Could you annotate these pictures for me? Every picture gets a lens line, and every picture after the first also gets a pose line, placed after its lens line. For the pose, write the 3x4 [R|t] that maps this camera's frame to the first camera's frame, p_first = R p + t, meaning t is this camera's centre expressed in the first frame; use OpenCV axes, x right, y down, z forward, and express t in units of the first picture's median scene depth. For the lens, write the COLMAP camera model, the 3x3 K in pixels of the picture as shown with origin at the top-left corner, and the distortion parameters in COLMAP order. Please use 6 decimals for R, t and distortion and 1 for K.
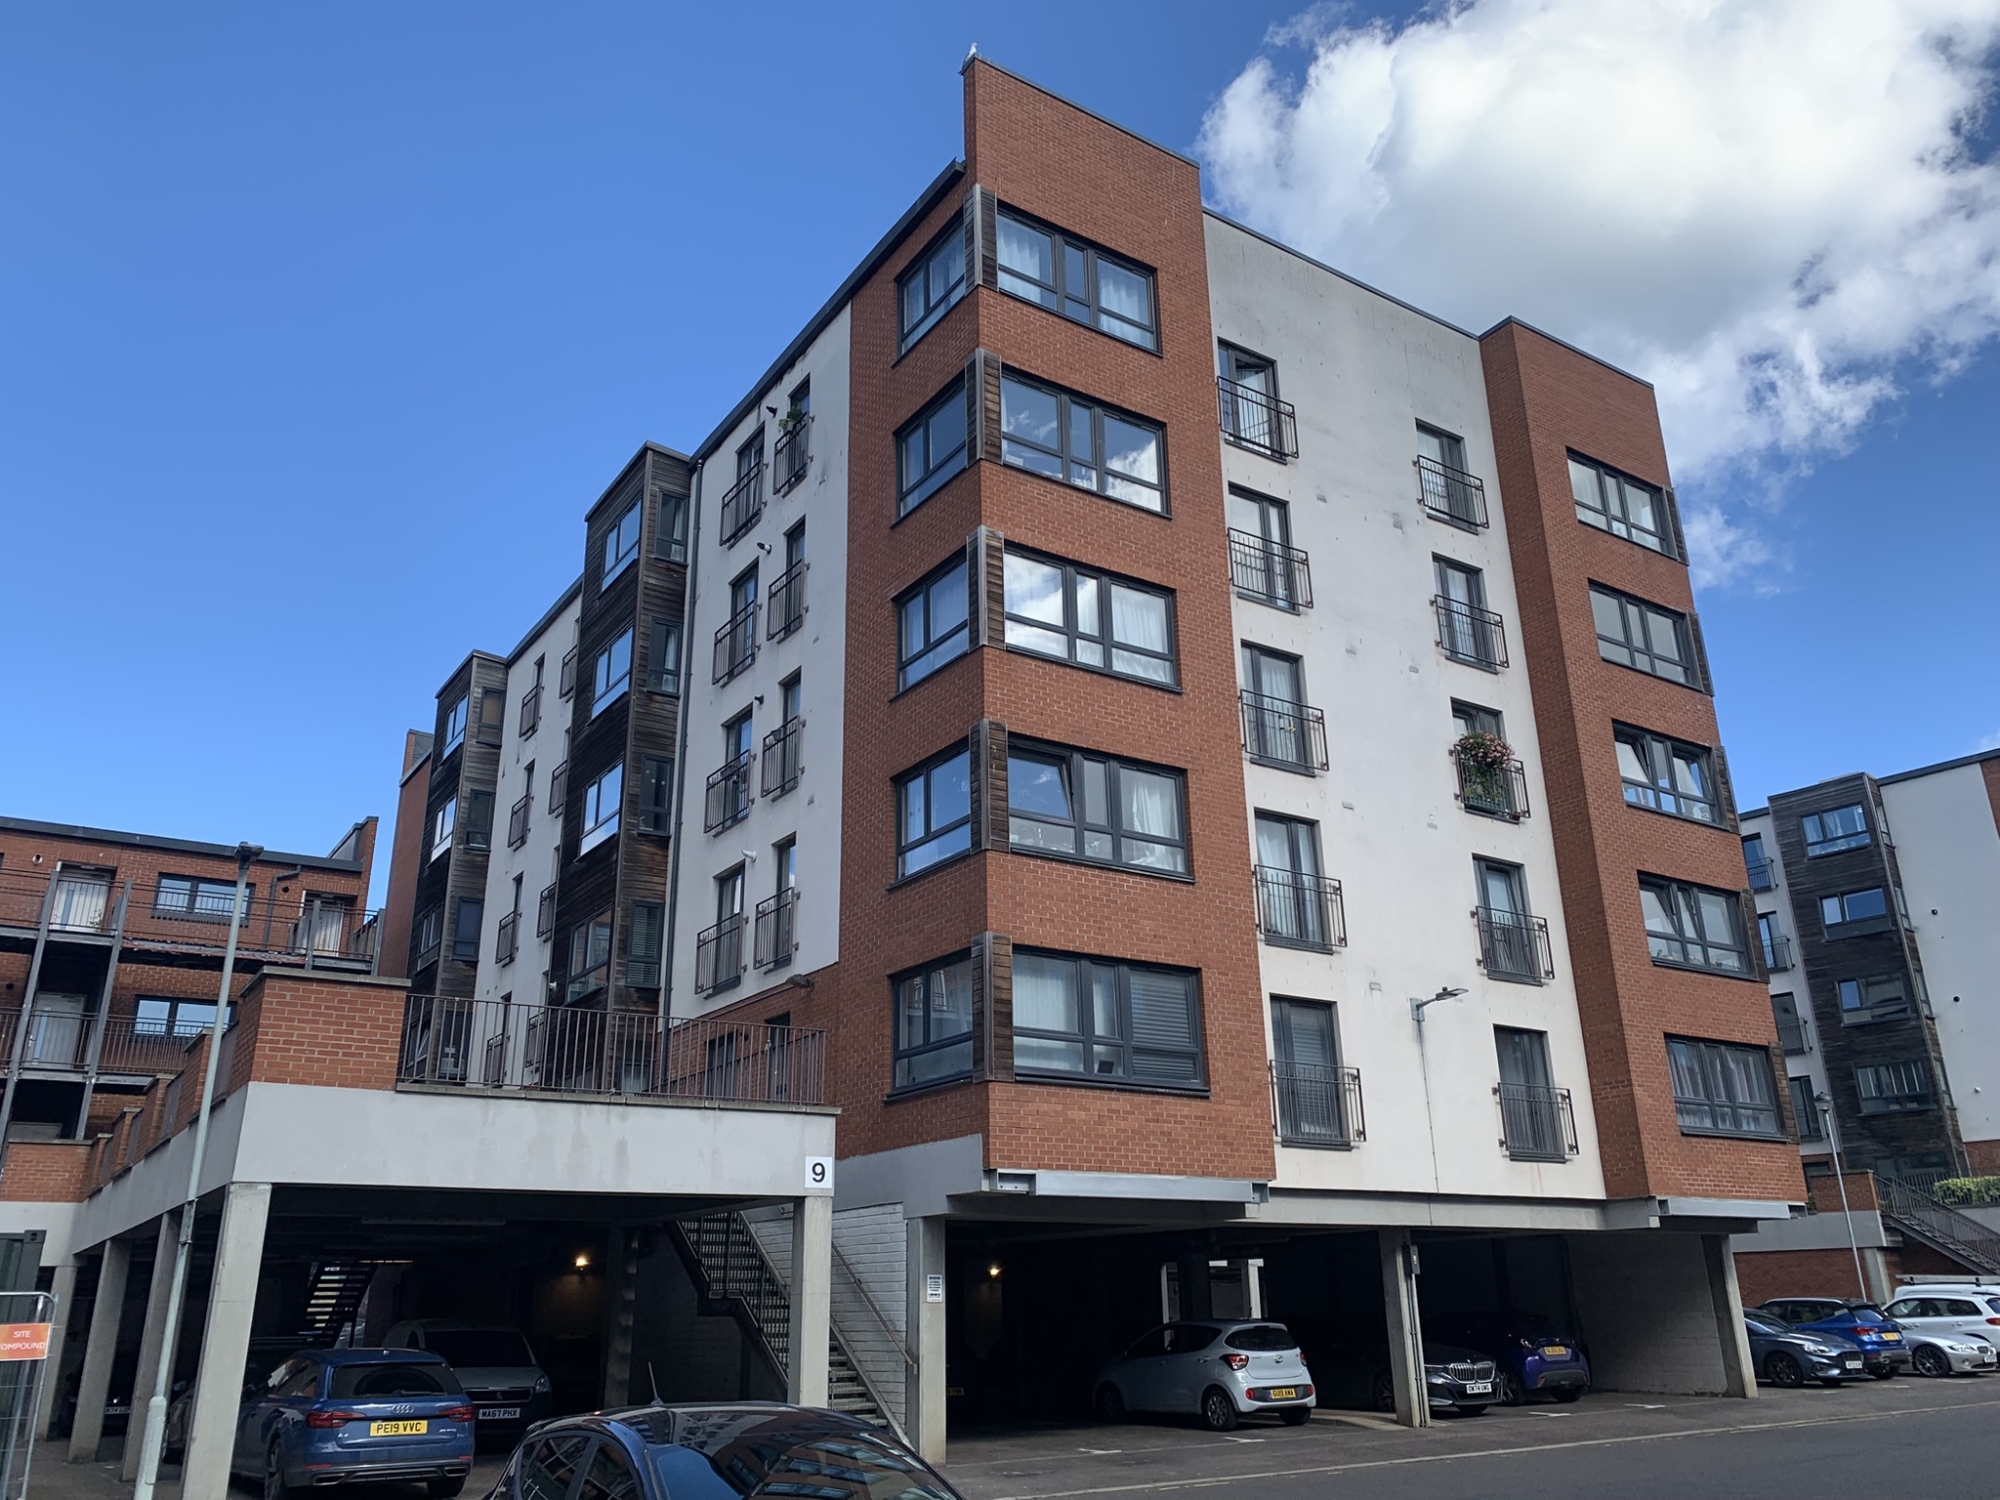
lens RADIAL K [[1529.3, 0, 1009.9], [0, 1529.3, 744.1], [0, 0, 1]] dist [0.039859, -0.053968]
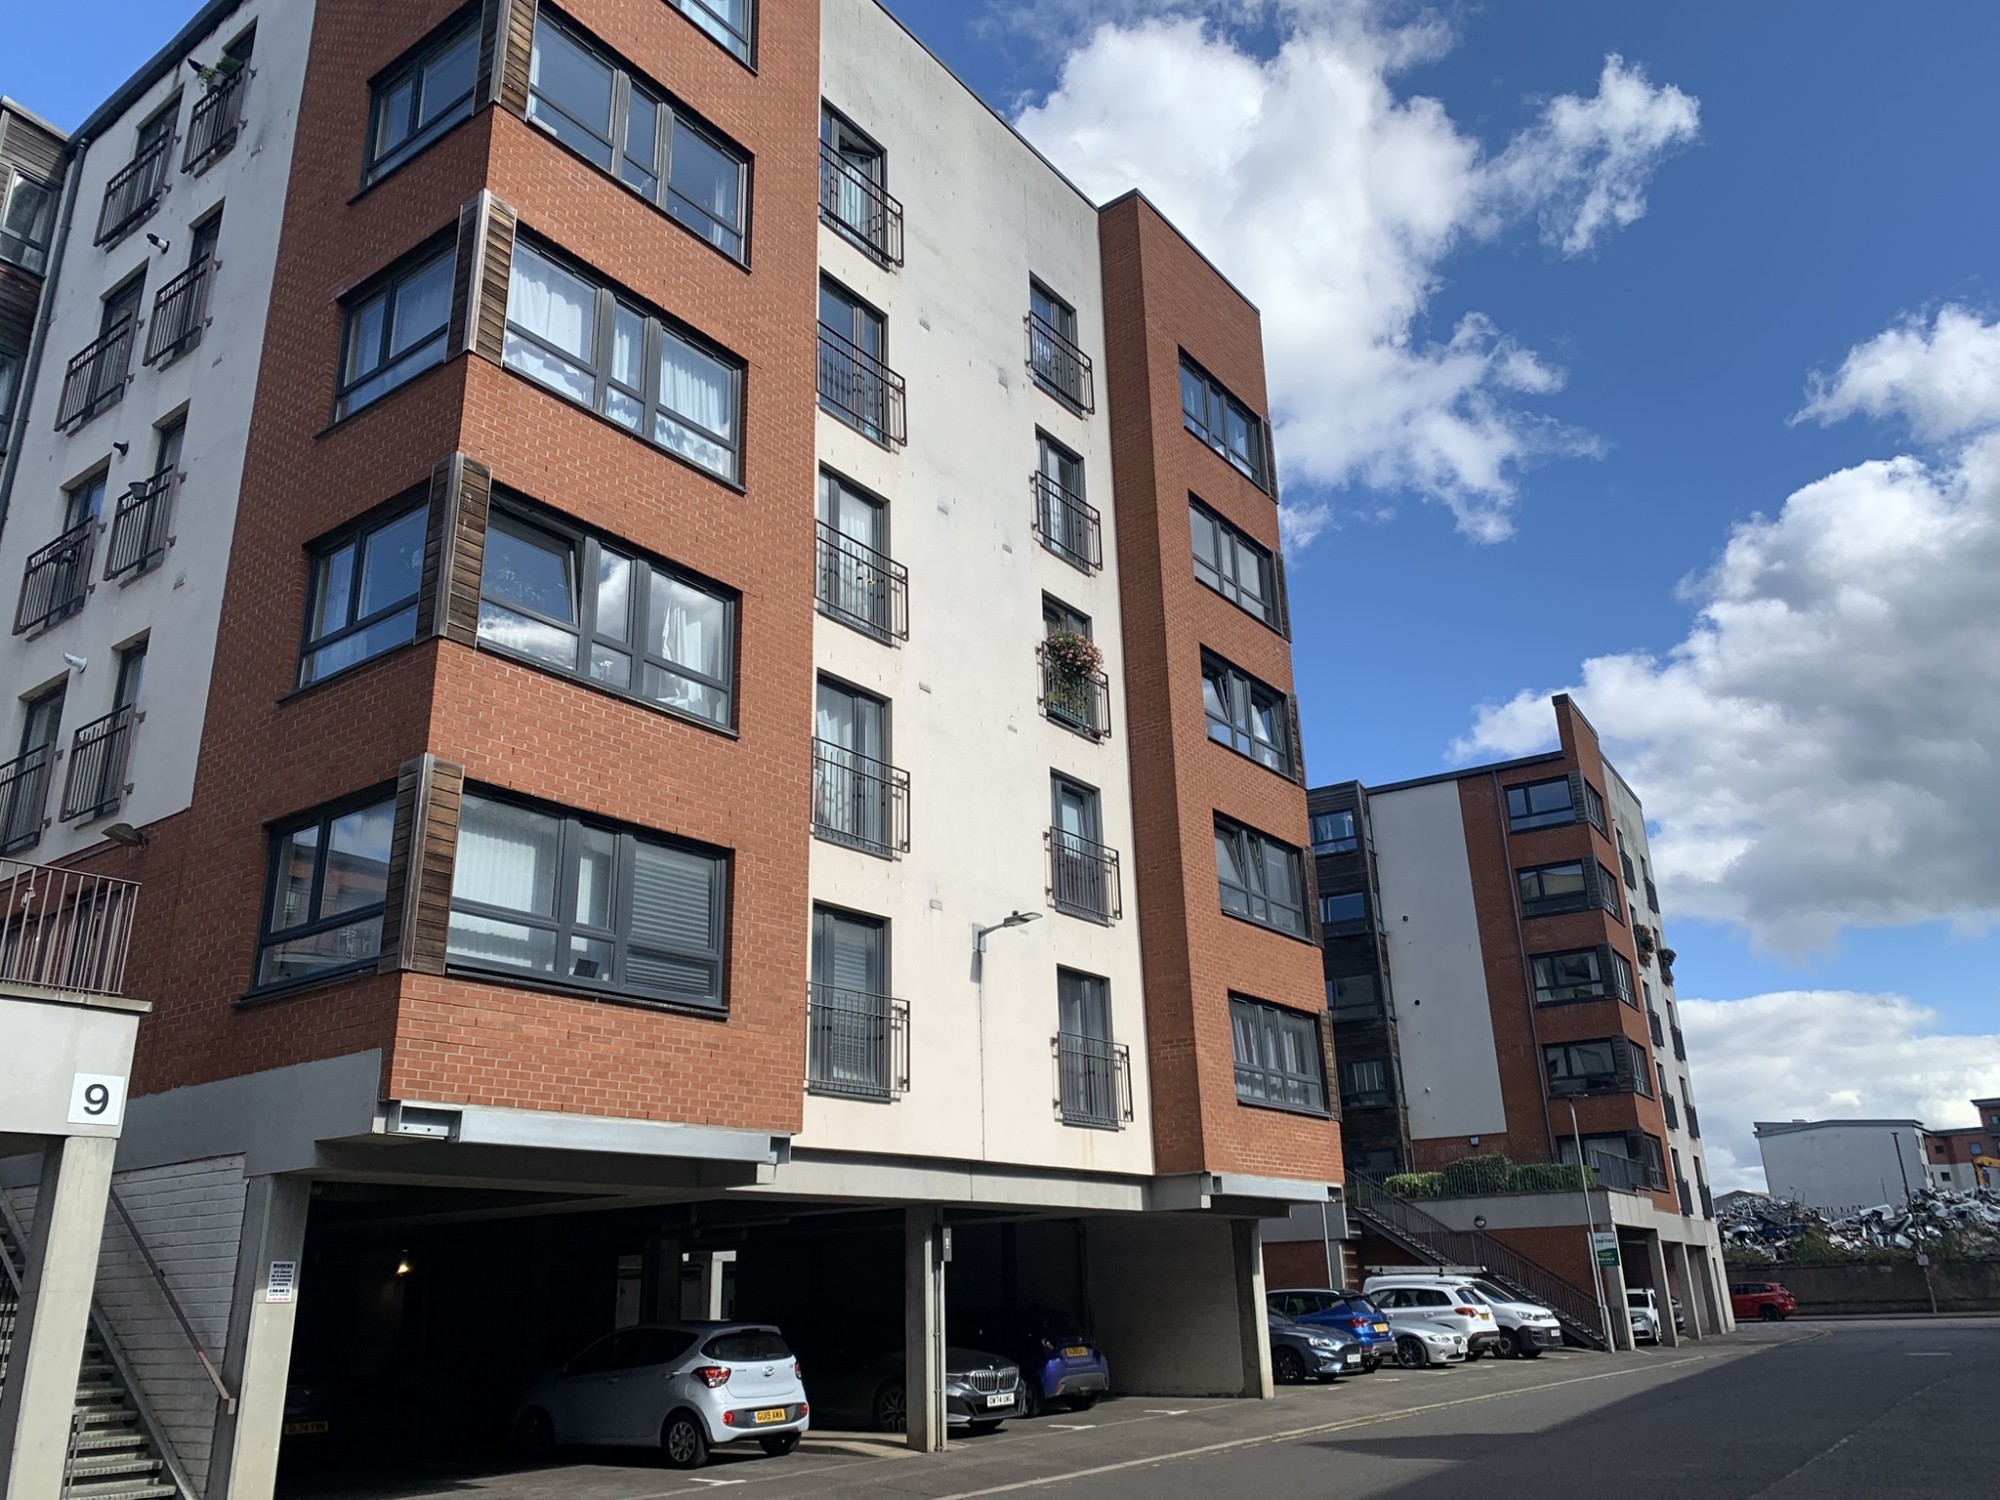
lens RADIAL K [[1529.3, 0, 1016.8], [0, 1529.3, 742.1], [0, 0, 1]] dist [0.039859, -0.053968]
pose [[0.940547, 0.105720, 0.322791, 0.008157], [-0.104759, 0.994288, -0.020401, 0.083066], [-0.323104, -0.014627, 0.946250, 0.220112]]
